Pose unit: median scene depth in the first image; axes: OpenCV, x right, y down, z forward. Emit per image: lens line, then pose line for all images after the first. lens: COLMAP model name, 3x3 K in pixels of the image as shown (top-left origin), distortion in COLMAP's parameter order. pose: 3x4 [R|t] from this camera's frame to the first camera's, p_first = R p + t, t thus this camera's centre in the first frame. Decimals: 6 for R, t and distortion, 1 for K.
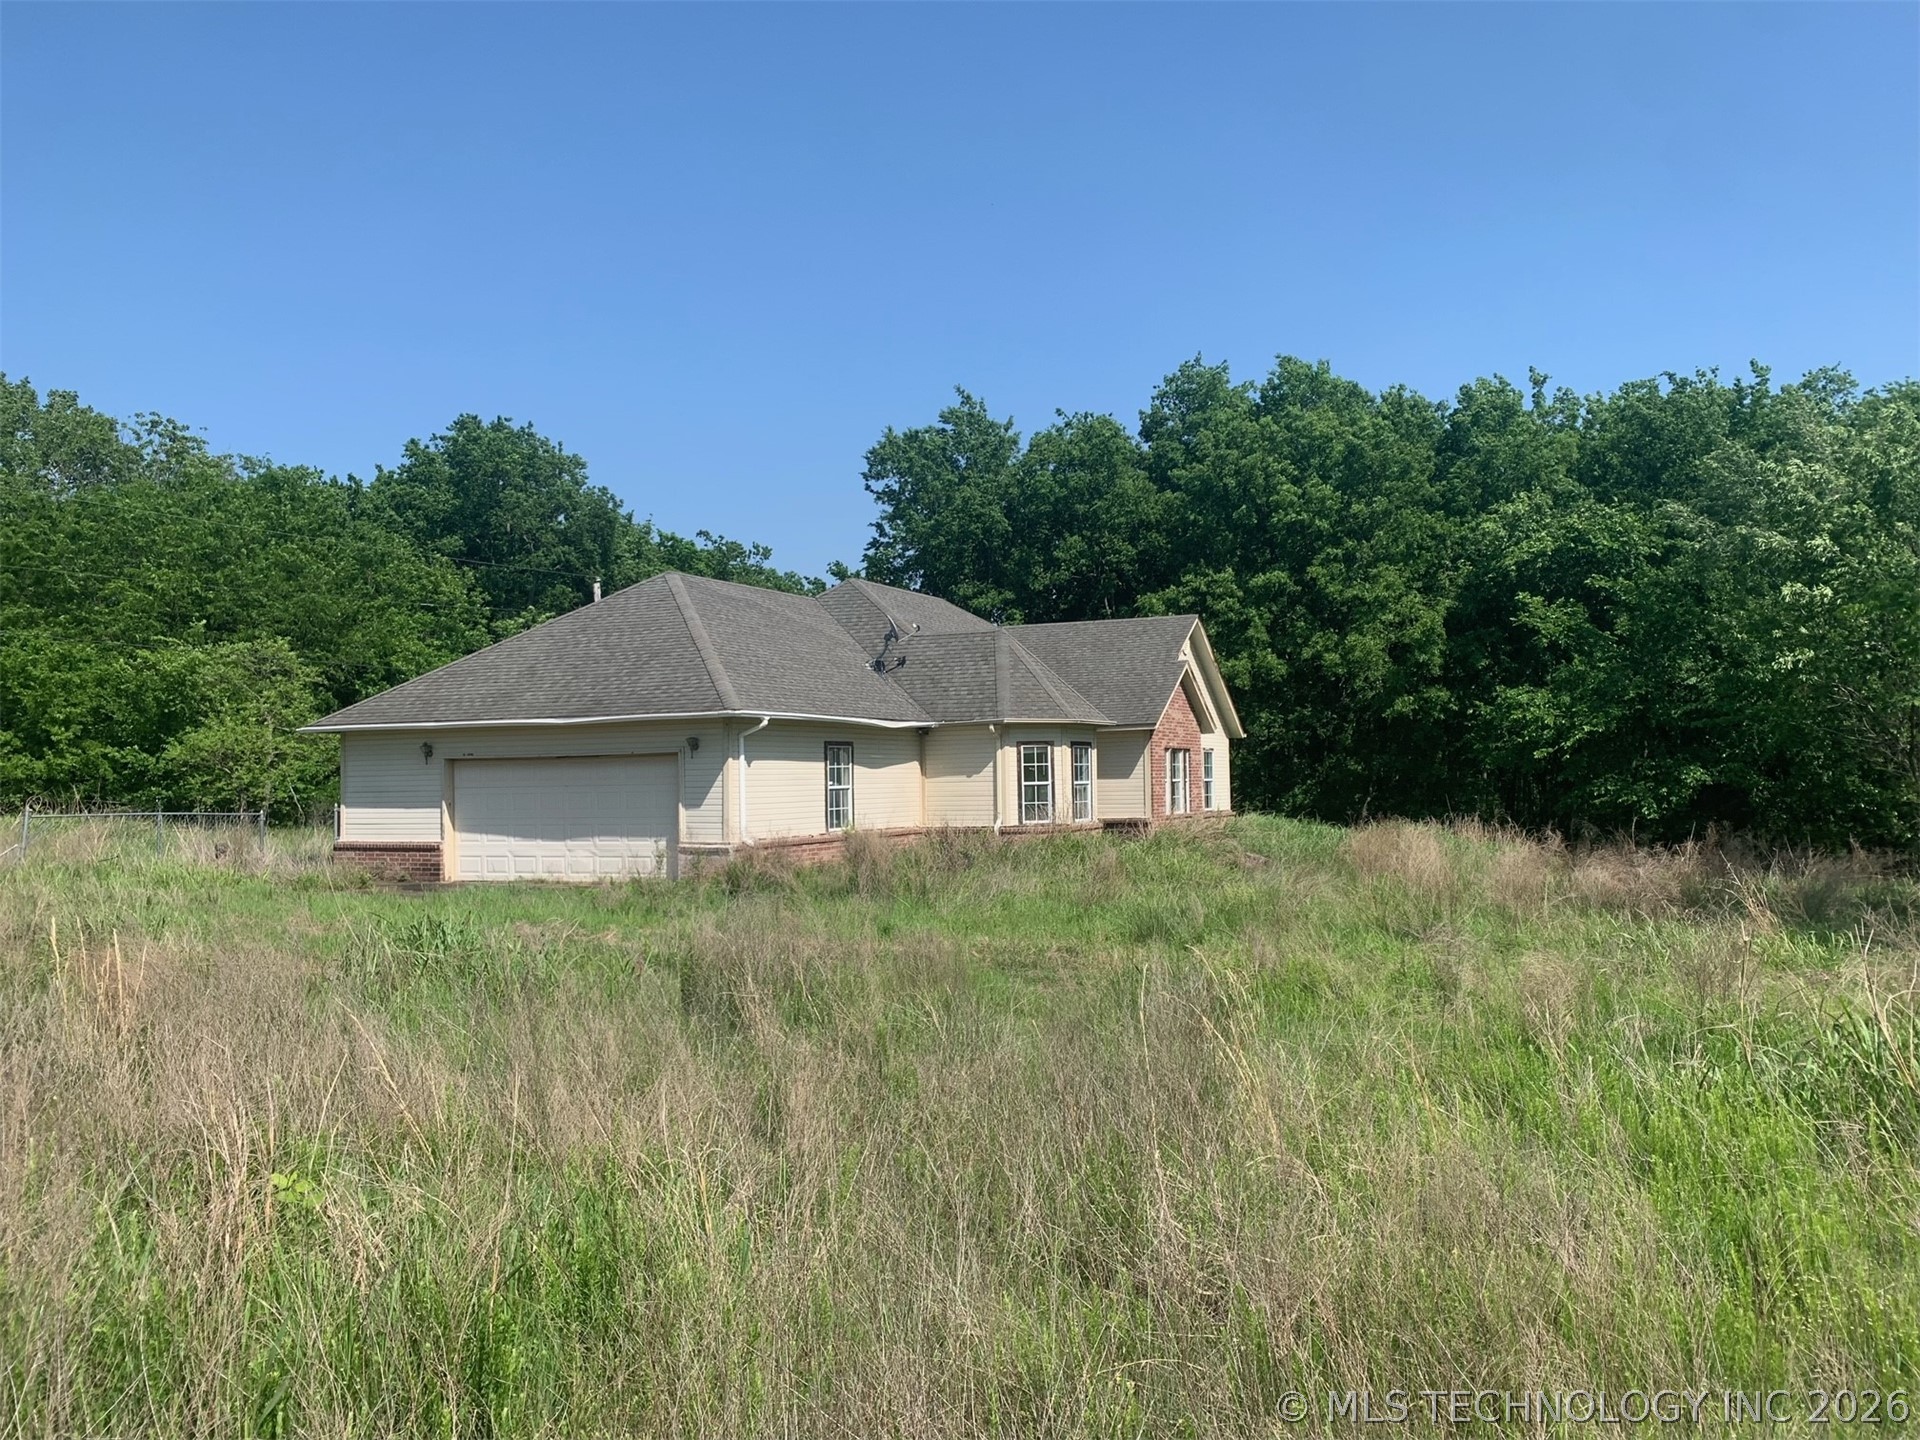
lens RADIAL K [[1669.7, 0, 888.4], [0, 1669.7, 659.3], [0, 0, 1]] dist [0.136037, -0.078492]
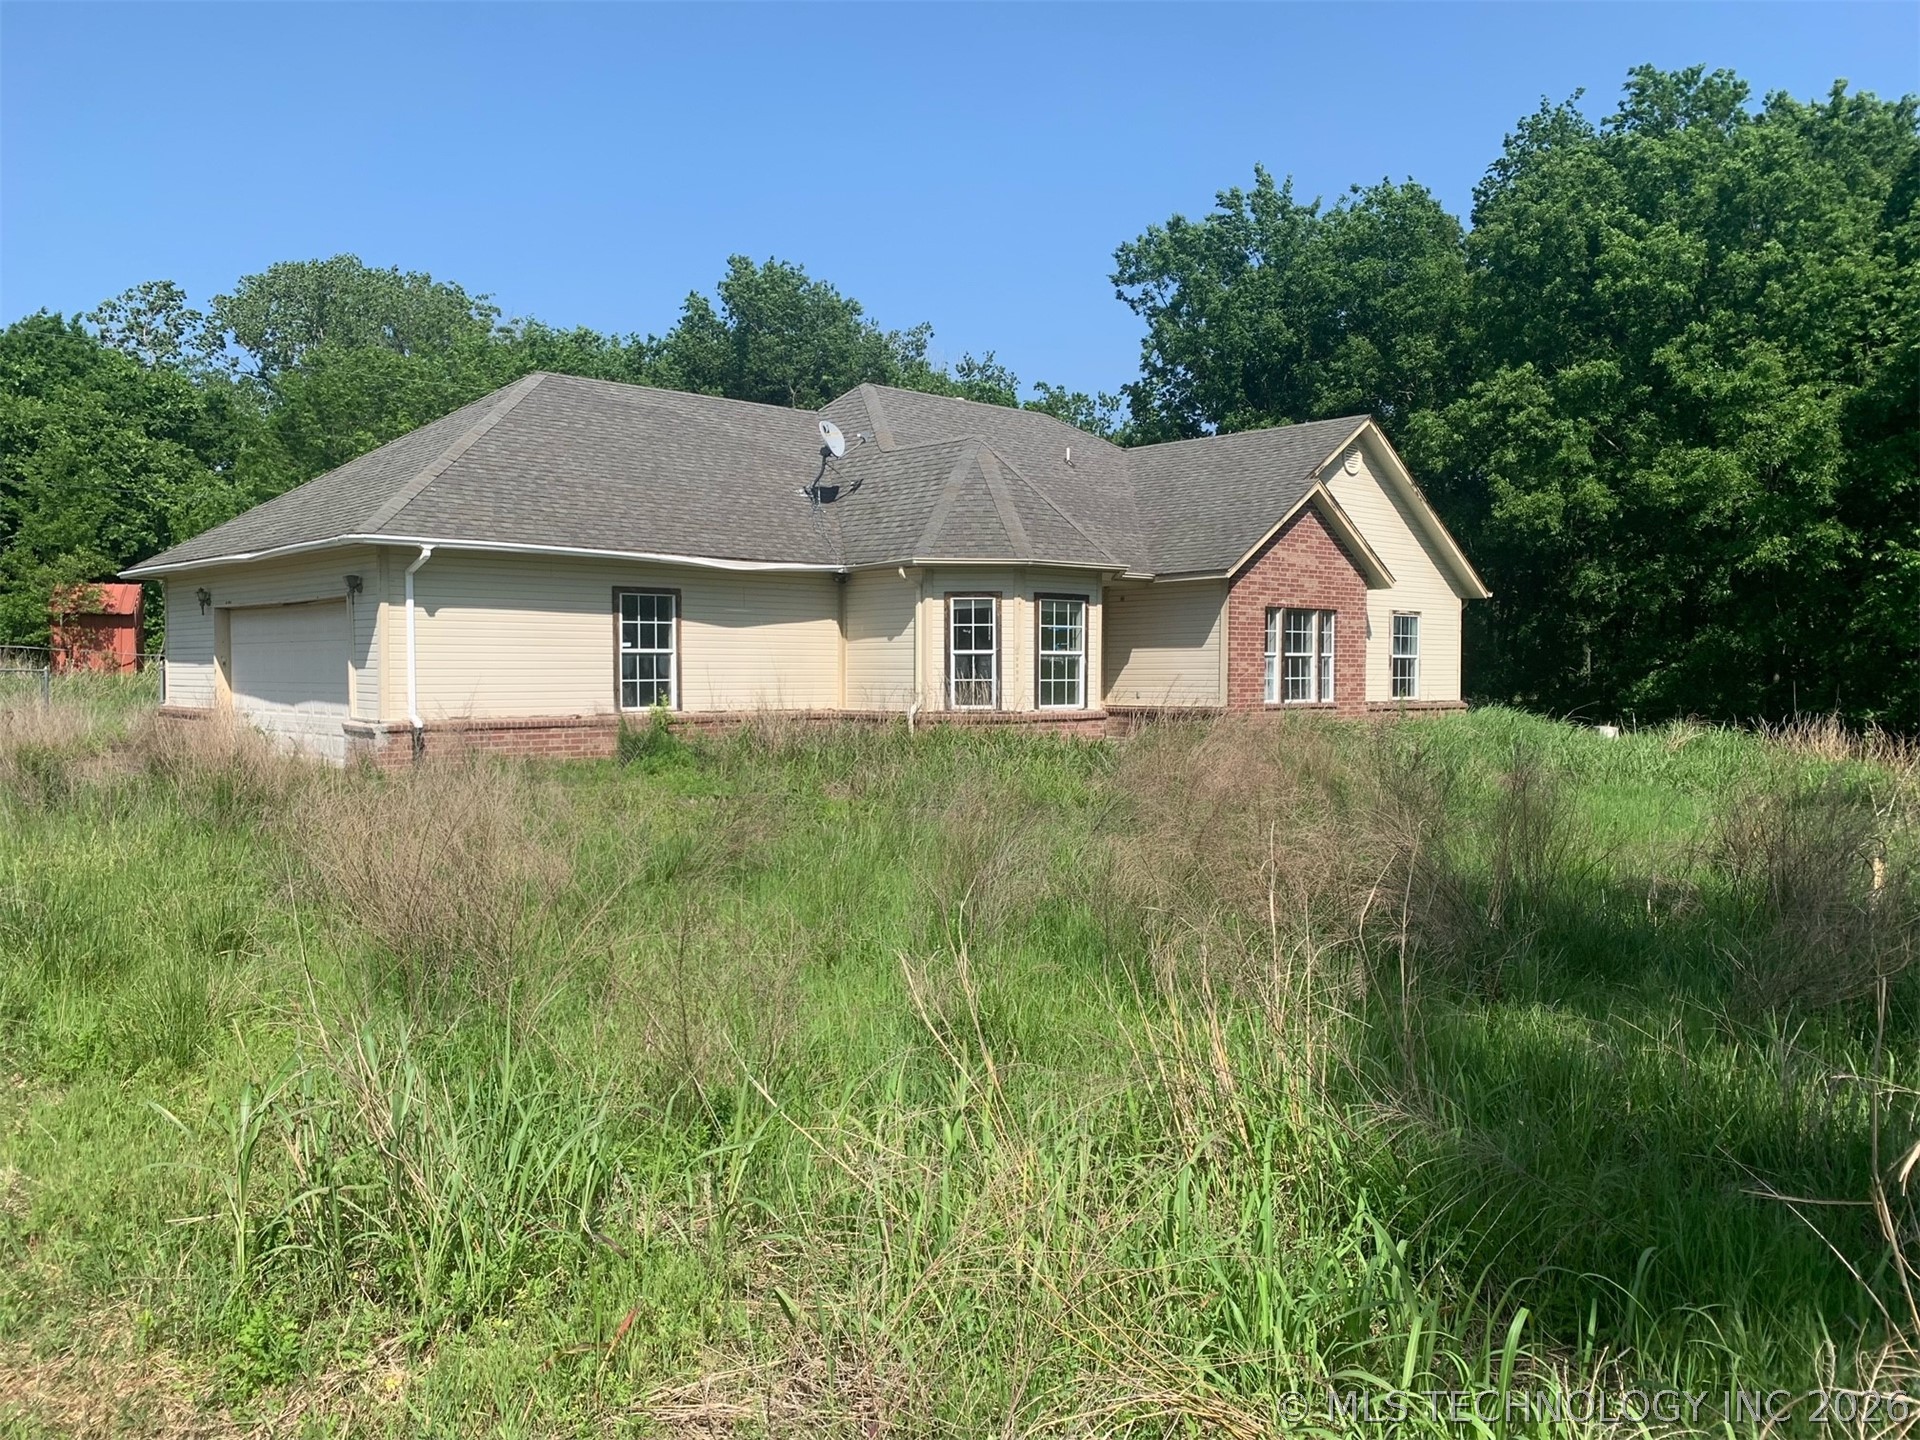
lens RADIAL K [[1669.7, 0, 888.4], [0, 1669.7, 659.3], [0, 0, 1]] dist [0.136037, -0.078492]
pose [[0.941462, 0.016708, -0.336706, 0.260561], [0.006983, 0.997590, 0.069028, 0.026145], [0.337048, -0.067338, 0.939076, 0.303313]]
